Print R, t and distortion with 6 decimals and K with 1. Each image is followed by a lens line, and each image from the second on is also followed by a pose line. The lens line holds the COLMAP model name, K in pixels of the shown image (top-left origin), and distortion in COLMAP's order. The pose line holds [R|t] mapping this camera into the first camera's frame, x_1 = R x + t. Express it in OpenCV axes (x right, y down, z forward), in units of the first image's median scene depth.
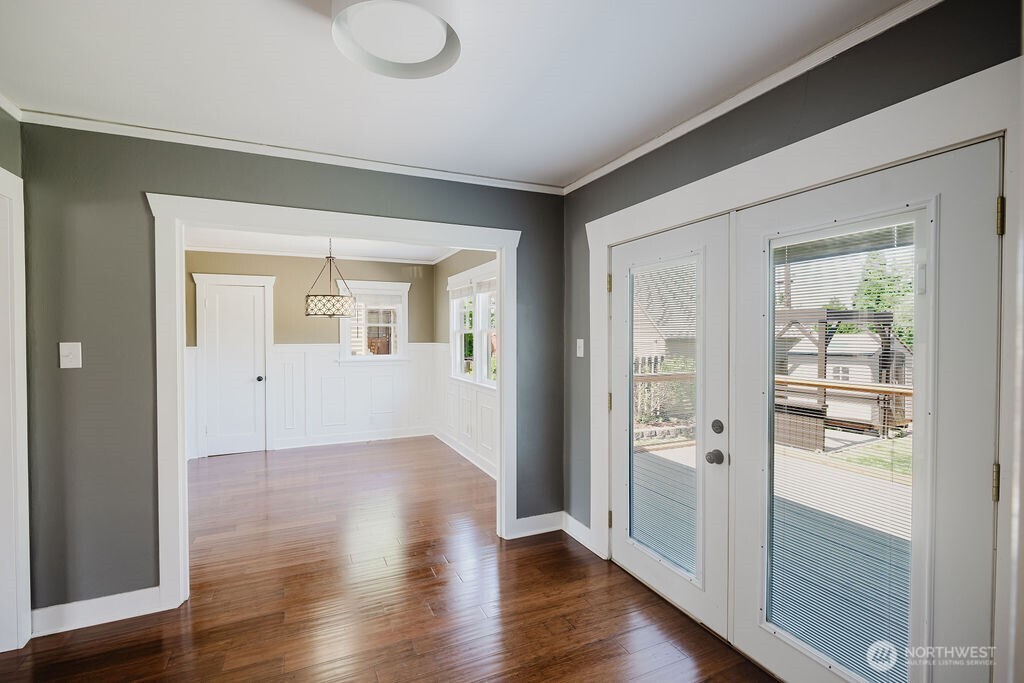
lens RADIAL K [[464.2, 0, 510.4], [0, 464.2, 343.3], [0, 0, 1]] dist [-0.000734, -0.003811]
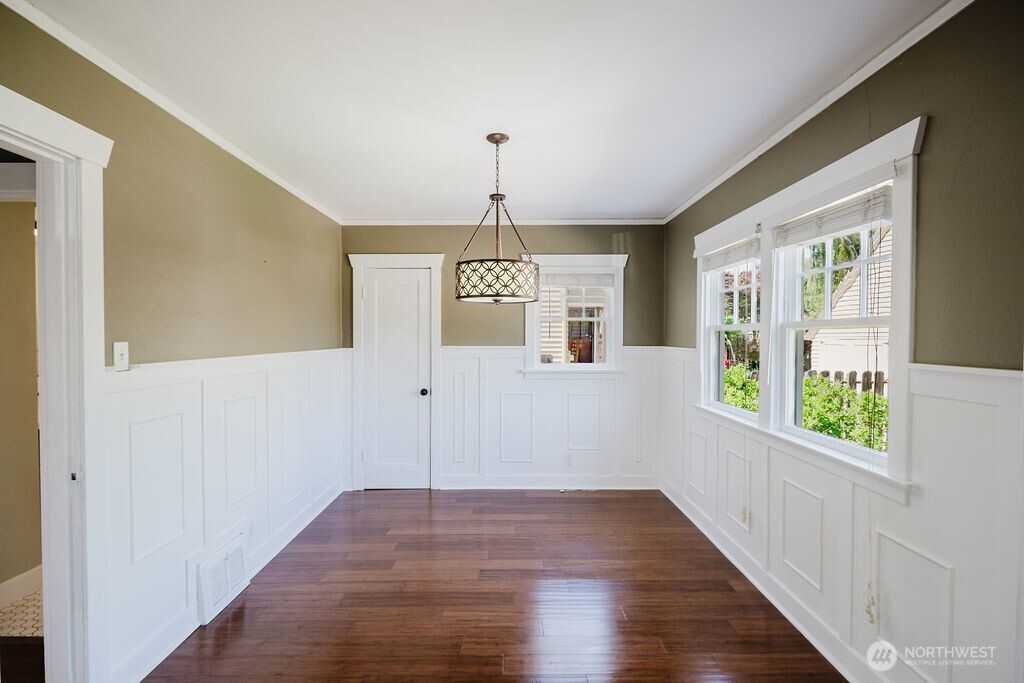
lens RADIAL K [[464.2, 0, 511.1], [0, 464.2, 343.2], [0, 0, 1]] dist [-0.000734, -0.003811]
pose [[0.911119, 0.010968, -0.411997, -0.103360], [-0.011563, 0.999933, 0.001047, -0.004371], [0.411980, 0.003810, 0.911185, 0.372497]]
